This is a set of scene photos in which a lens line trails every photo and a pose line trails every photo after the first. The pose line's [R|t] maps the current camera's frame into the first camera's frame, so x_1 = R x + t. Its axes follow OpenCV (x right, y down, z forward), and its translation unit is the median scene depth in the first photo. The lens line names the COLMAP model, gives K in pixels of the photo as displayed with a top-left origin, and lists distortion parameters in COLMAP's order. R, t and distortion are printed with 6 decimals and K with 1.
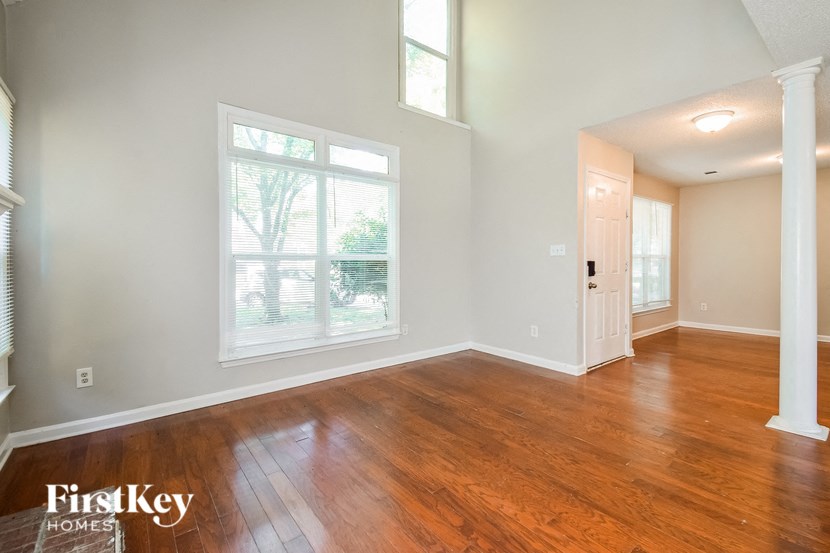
lens RADIAL K [[363.7, 0, 414.0], [0, 363.7, 272.6], [0, 0, 1]] dist [0.025914, -0.000284]
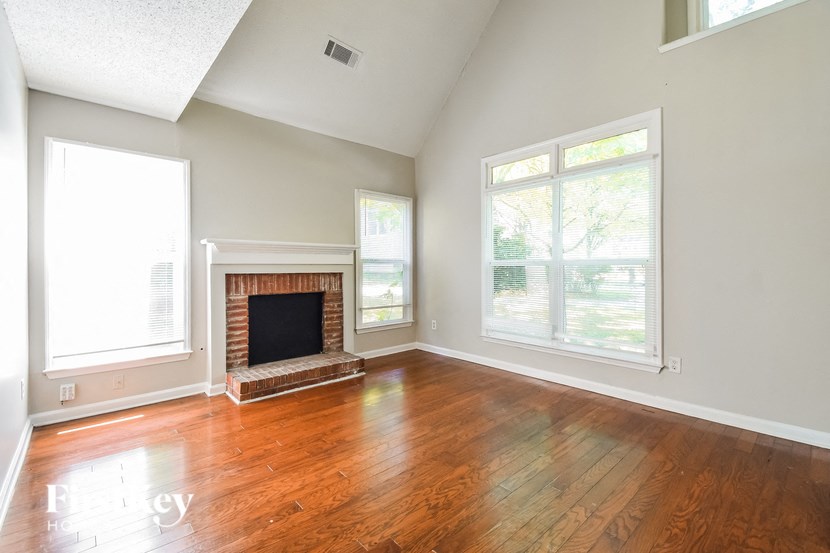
lens RADIAL K [[363.7, 0, 410.2], [0, 363.7, 272.8], [0, 0, 1]] dist [0.025914, -0.000284]
pose [[0.062751, 0.014369, -0.997926, 0.933366], [-0.026338, 0.999572, 0.012736, -0.018406], [0.997682, 0.025484, 0.063102, 0.655798]]
